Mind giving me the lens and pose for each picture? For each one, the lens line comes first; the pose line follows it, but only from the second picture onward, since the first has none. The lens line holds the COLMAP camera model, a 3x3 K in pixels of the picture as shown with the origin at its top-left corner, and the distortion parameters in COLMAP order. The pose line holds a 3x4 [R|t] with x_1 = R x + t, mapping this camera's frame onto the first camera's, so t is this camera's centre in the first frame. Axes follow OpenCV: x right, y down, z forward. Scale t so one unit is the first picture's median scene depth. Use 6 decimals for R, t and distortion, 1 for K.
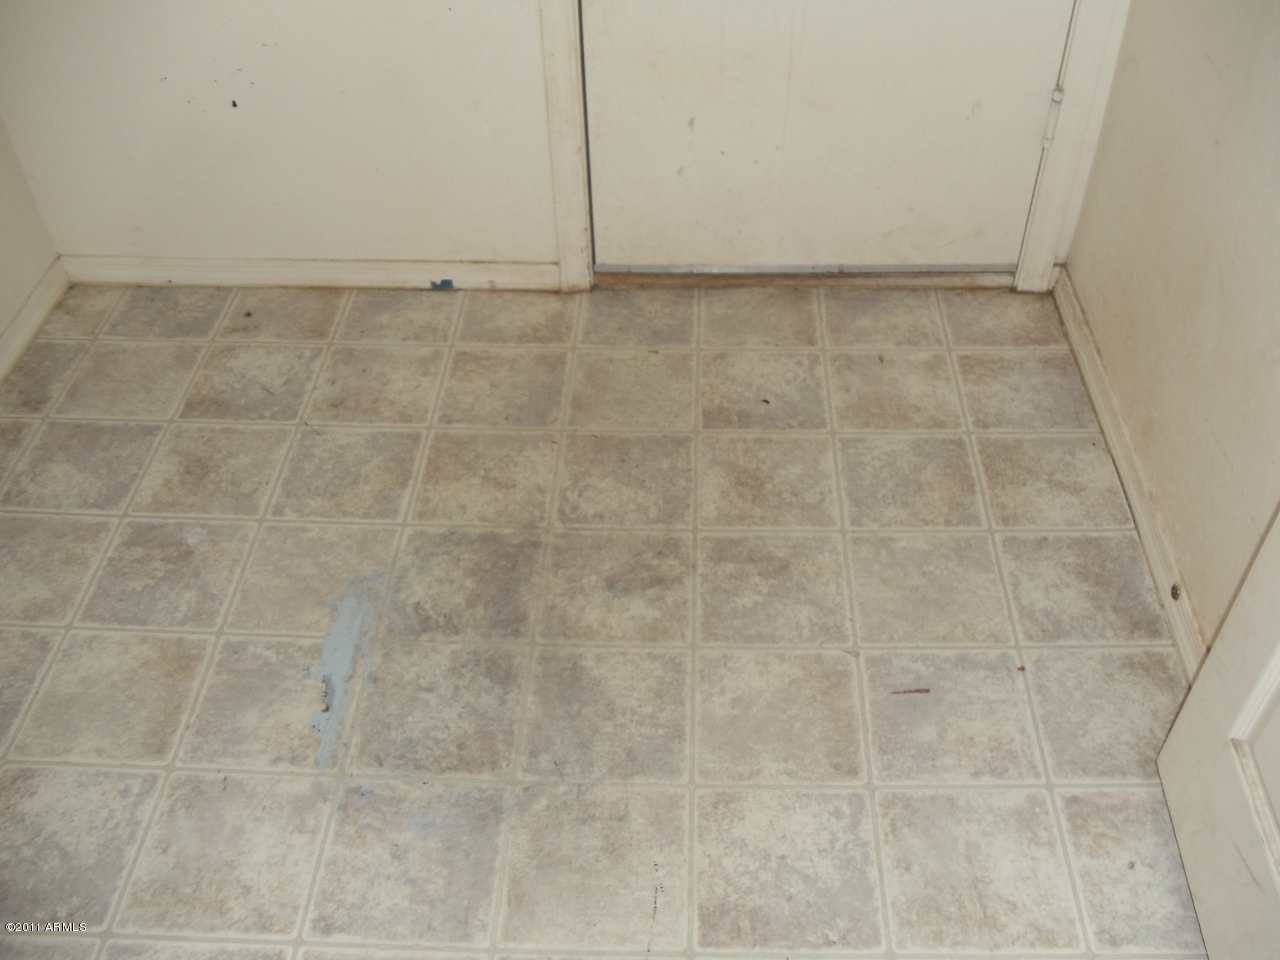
lens RADIAL K [[1139.1, 0, 637.3], [0, 1139.1, 484.2], [0, 0, 1]] dist [-0.021385, 0.002499]
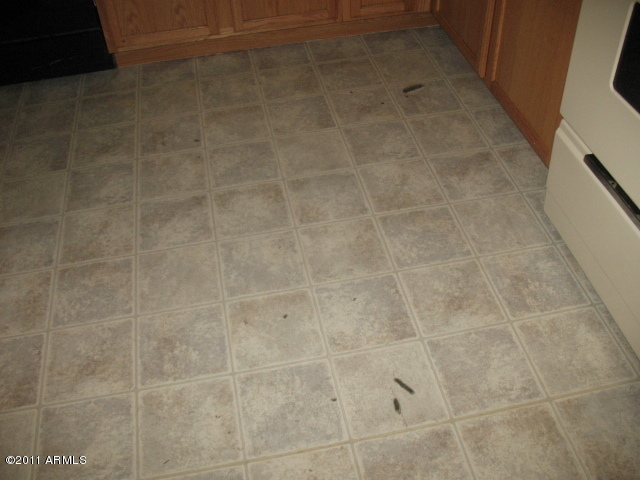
lens RADIAL K [[663.1, 0, 317.9], [0, 663.1, 238.3], [0, 0, 1]] dist [-0.136523, 0.000000]
pose [[-0.249311, -0.631494, 0.734207, -0.871466], [0.699771, 0.406618, 0.587352, -0.645052], [-0.669451, 0.660210, 0.340527, 0.726547]]
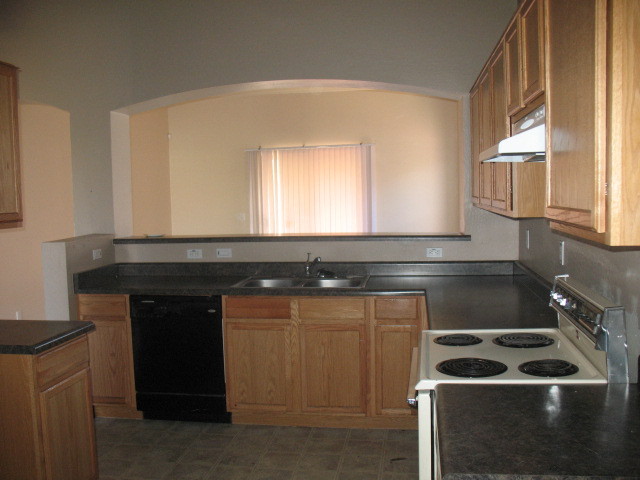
lens RADIAL K [[663.1, 0, 320.3], [0, 663.1, 241.1], [0, 0, 1]] dist [-0.136523, 0.000000]
pose [[0.081923, -0.055019, 0.995119, -1.655951], [0.697594, 0.716271, -0.017828, -0.487252], [-0.711794, 0.695650, 0.097060, 0.392679]]
